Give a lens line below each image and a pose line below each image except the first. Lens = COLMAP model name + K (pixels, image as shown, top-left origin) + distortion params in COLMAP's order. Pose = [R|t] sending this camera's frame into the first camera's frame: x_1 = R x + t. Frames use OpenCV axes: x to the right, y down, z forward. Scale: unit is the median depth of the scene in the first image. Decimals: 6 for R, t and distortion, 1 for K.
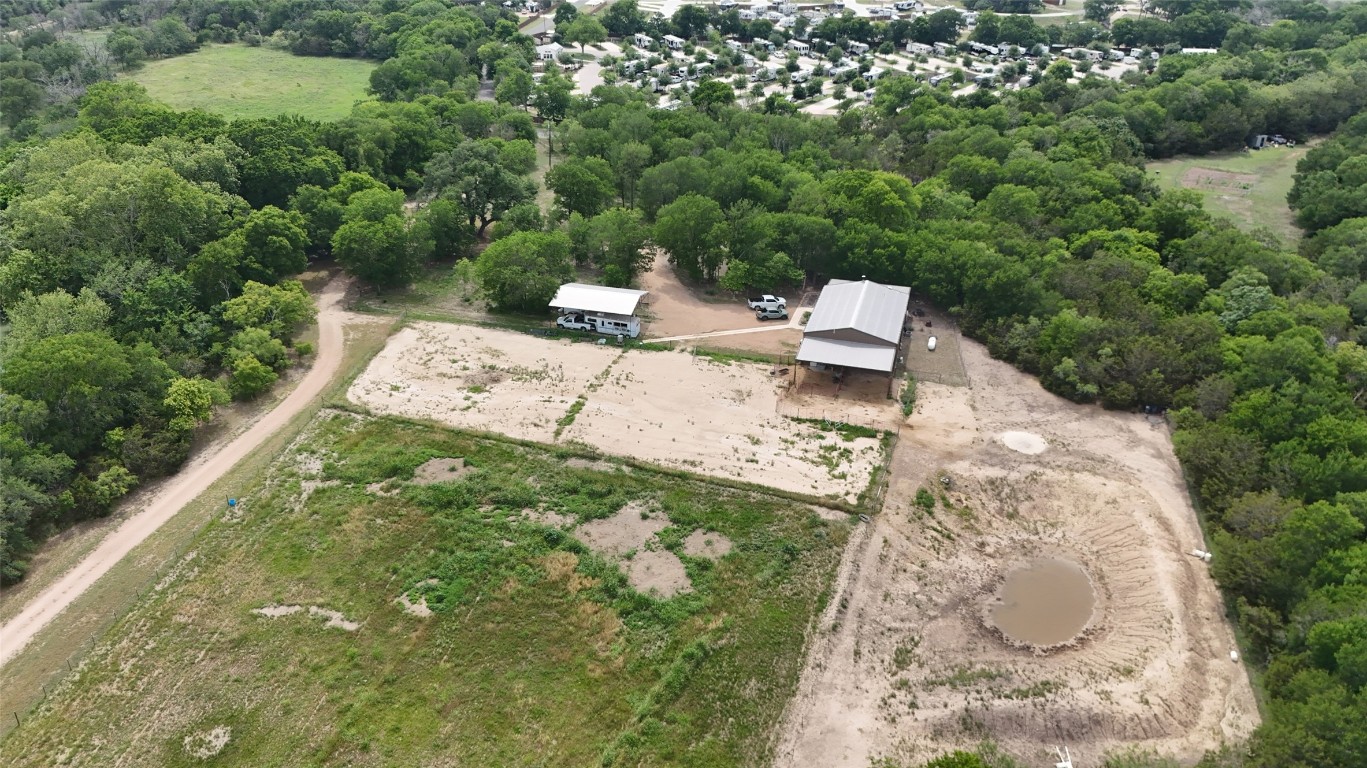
lens RADIAL K [[1008.7, 0, 680.0], [0, 1008.7, 382.0], [0, 0, 1]] dist [0.045006, -0.037026]
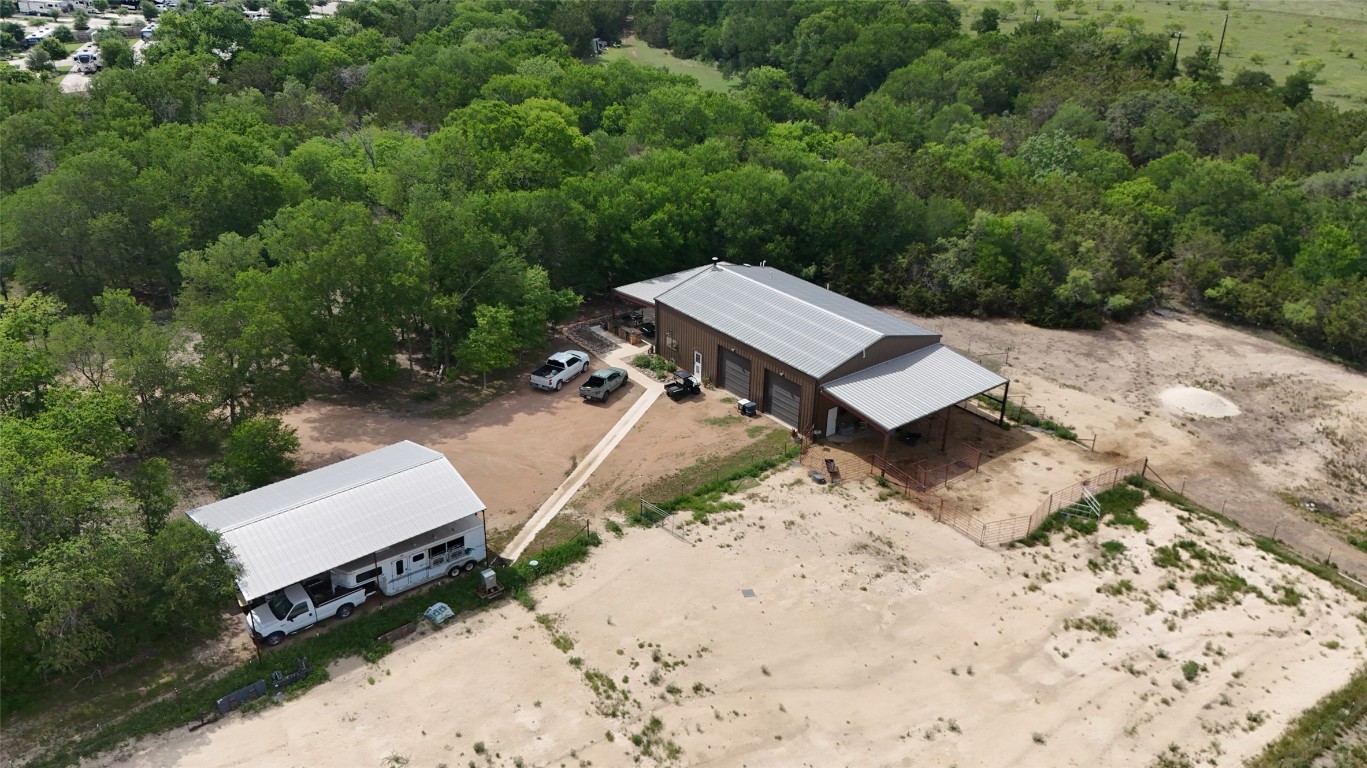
lens RADIAL K [[1008.7, 0, 679.1], [0, 1008.7, 382.0], [0, 0, 1]] dist [0.045006, -0.037026]
pose [[0.597335, -0.360531, 0.716386, -0.304041], [0.358544, 0.919070, 0.163574, -0.171656], [-0.717382, 0.159147, 0.678259, 0.810728]]
